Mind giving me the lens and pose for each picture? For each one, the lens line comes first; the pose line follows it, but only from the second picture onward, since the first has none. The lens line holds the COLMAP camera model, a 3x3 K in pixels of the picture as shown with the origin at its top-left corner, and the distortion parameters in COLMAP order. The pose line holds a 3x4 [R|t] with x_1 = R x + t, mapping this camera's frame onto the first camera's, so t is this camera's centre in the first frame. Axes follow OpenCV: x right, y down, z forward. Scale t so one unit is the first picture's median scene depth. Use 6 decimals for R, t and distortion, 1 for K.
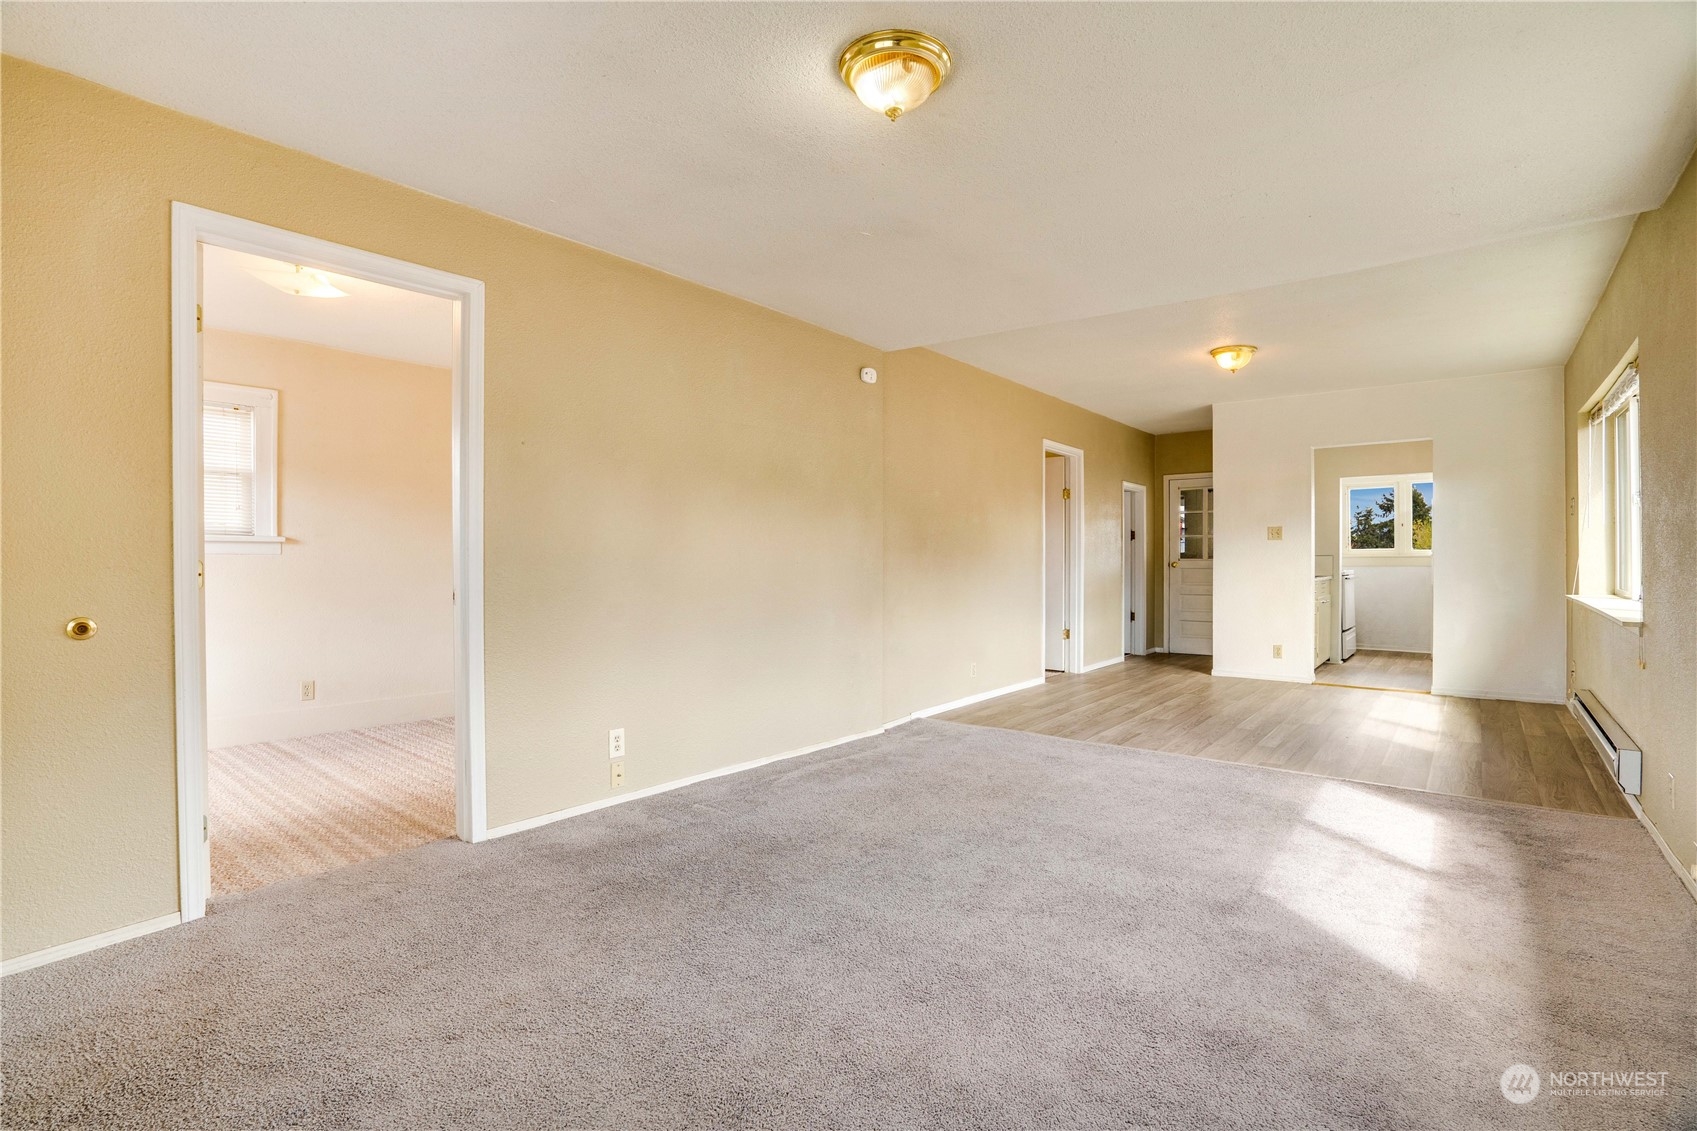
lens RADIAL K [[789.9, 0, 842.0], [0, 789.9, 559.9], [0, 0, 1]] dist [-0.006649, -0.000330]
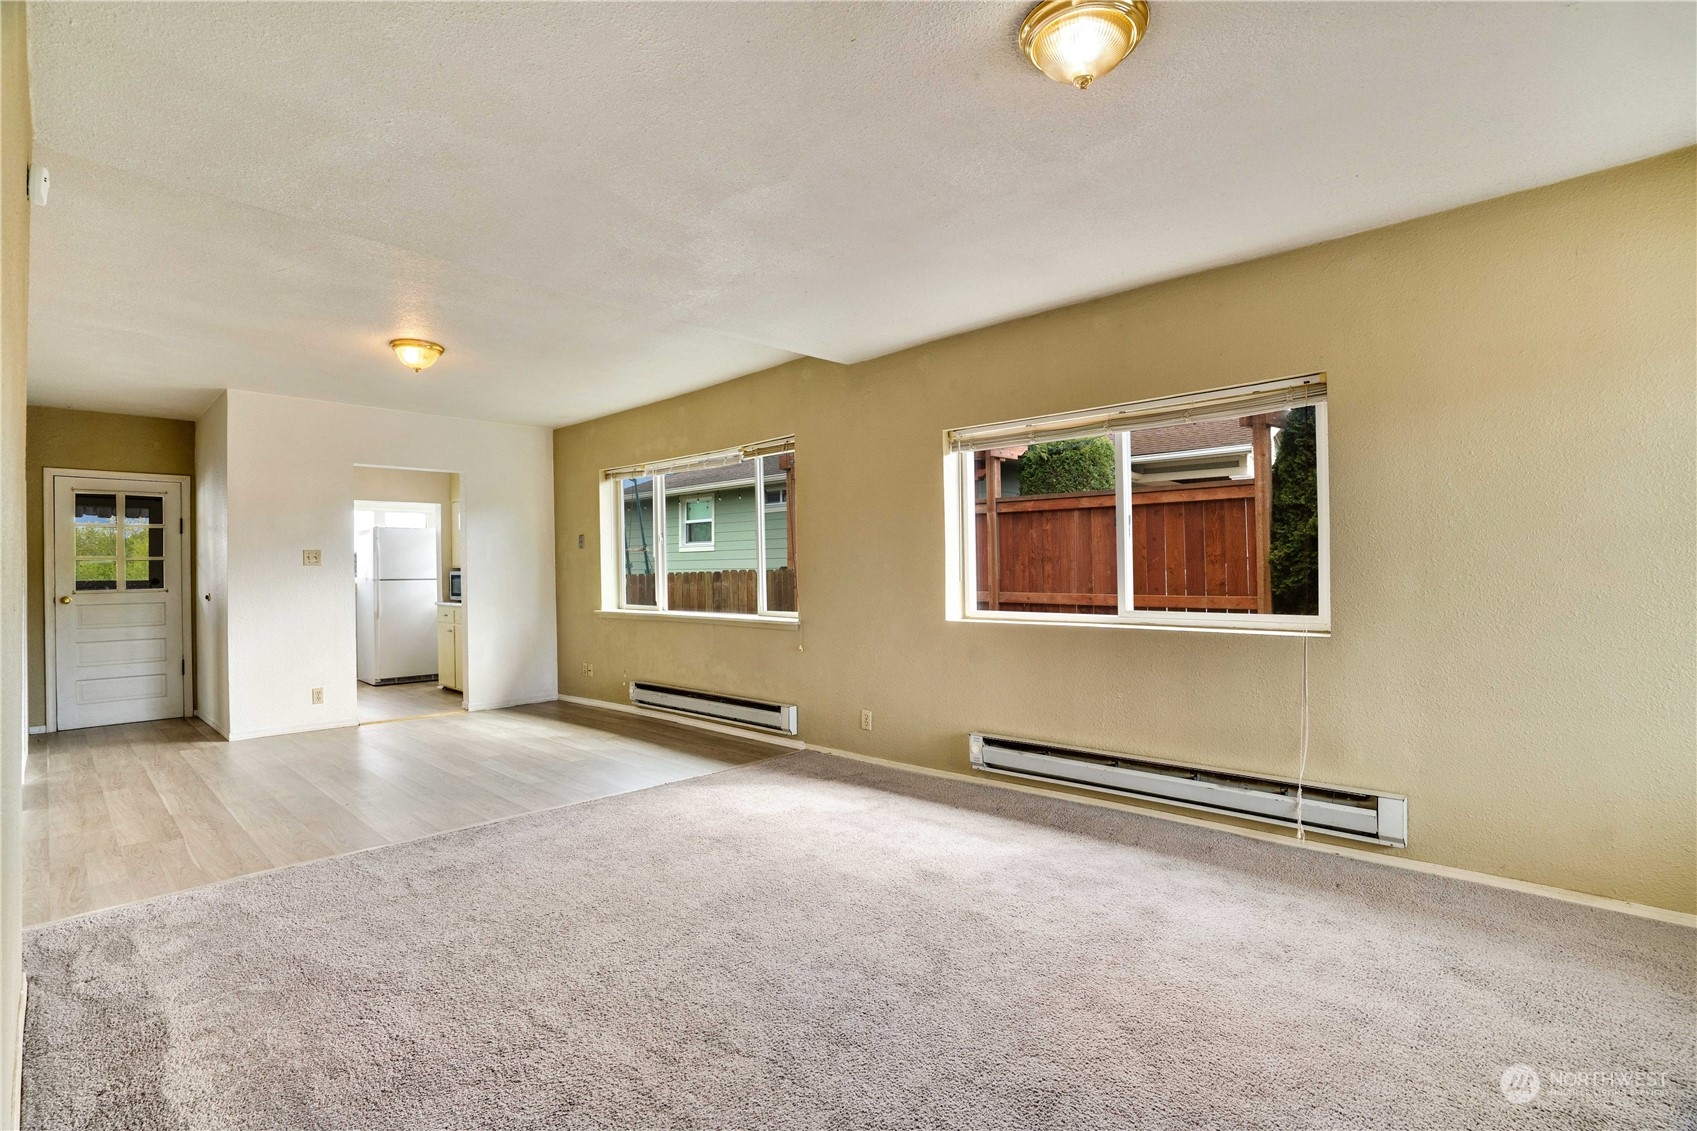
lens RADIAL K [[789.9, 0, 842.4], [0, 789.9, 566.9], [0, 0, 1]] dist [-0.006649, -0.000330]
pose [[0.108866, 0.009343, 0.994013, -0.309760], [0.018922, 0.999755, -0.011469, -0.004310], [-0.993876, 0.020057, 0.108663, 0.442414]]
